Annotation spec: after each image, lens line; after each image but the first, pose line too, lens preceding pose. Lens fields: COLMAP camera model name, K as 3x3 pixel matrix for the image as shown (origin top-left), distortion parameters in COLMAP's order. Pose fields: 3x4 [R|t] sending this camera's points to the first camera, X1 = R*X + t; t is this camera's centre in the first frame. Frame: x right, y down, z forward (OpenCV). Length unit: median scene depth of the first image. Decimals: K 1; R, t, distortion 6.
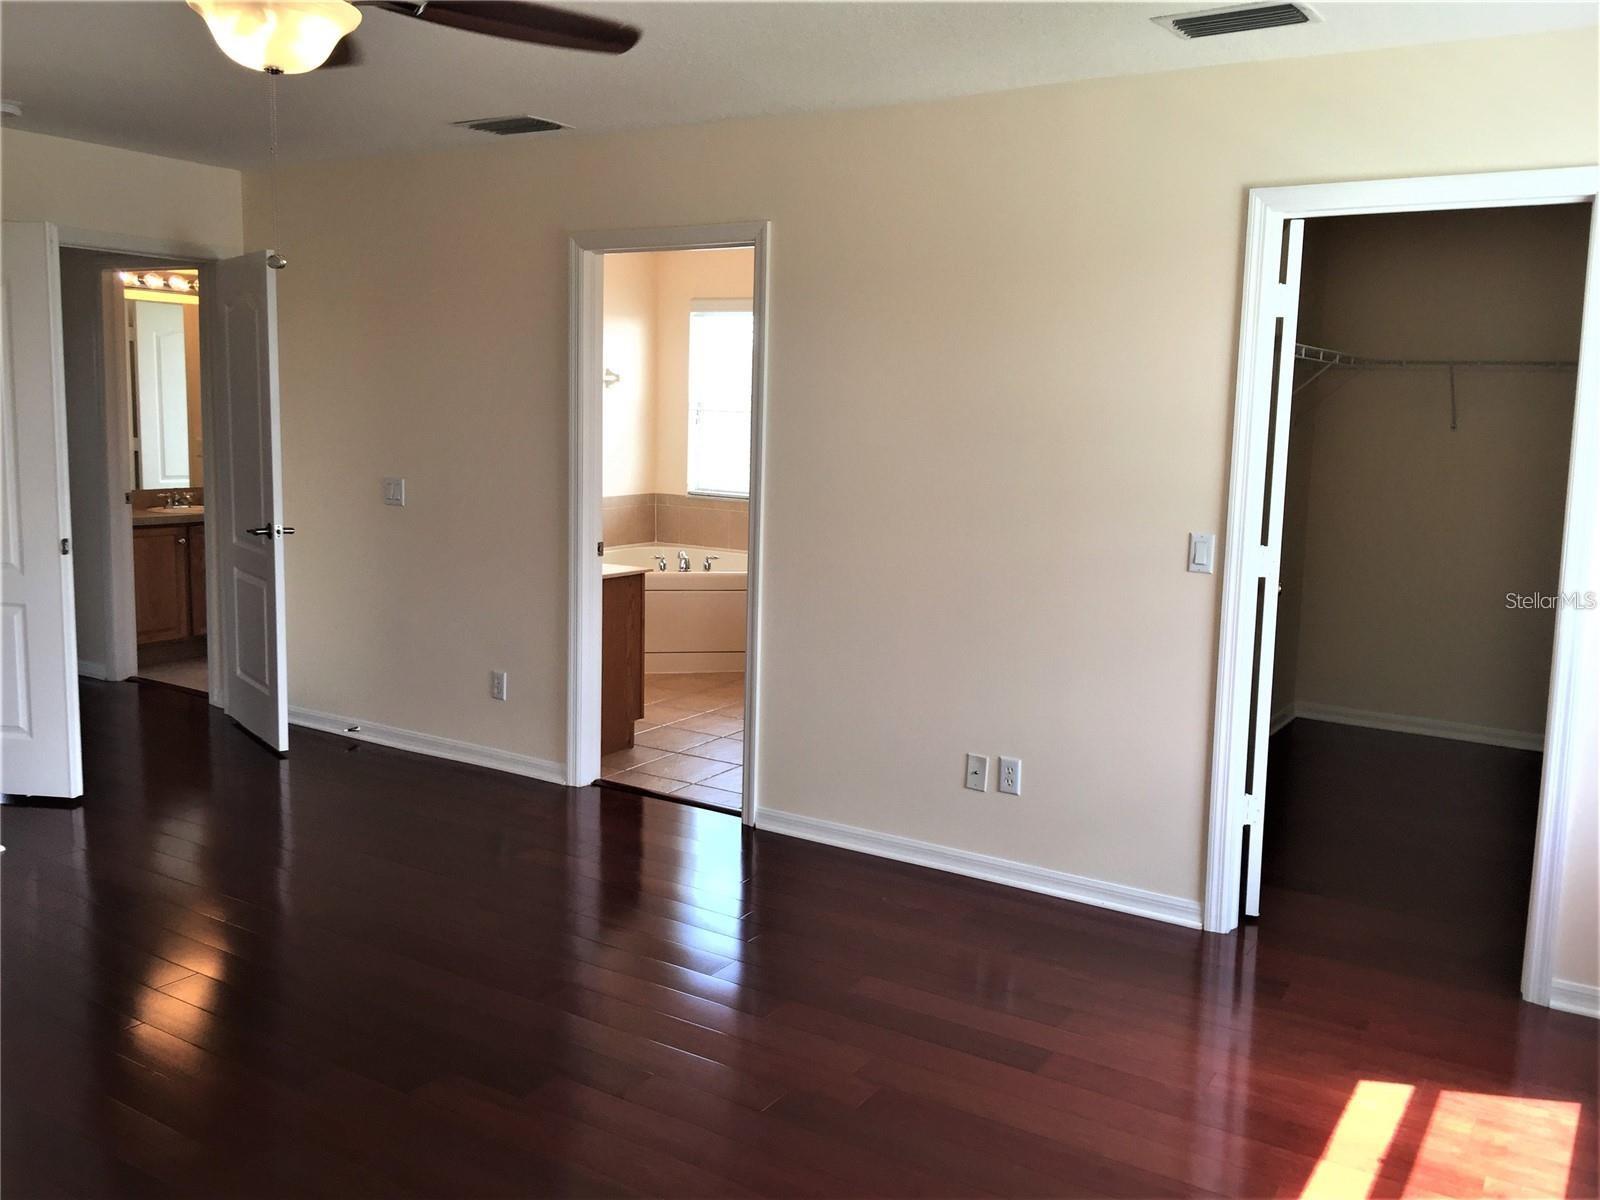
lens RADIAL K [[1379.2, 0, 794.3], [0, 1379.2, 598.9], [0, 0, 1]] dist [0.093799, -0.161384]
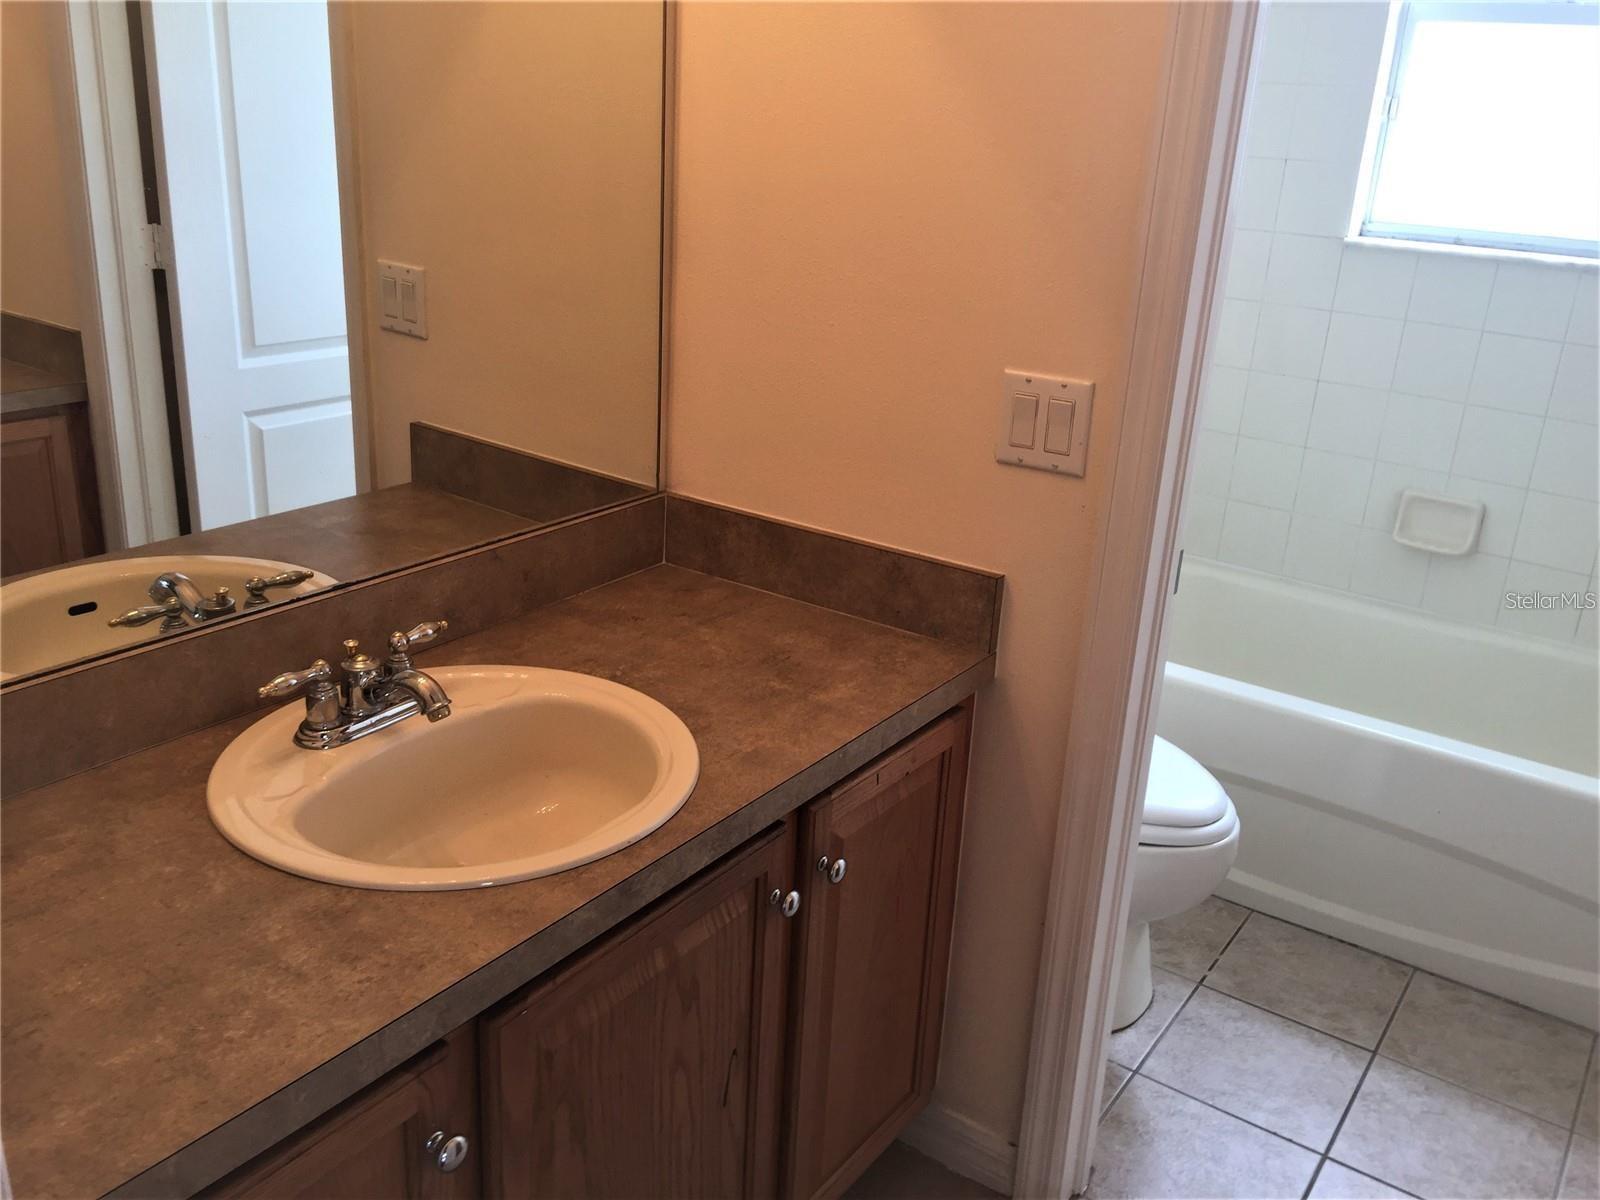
lens RADIAL K [[1379.2, 0, 794.3], [0, 1379.2, 598.9], [0, 0, 1]] dist [0.093799, -0.161384]
pose [[0.998406, 0.042655, -0.036959, -0.320477], [-0.034175, 0.978041, 0.205589, -0.103687], [0.044917, -0.203999, 0.977940, 0.698139]]
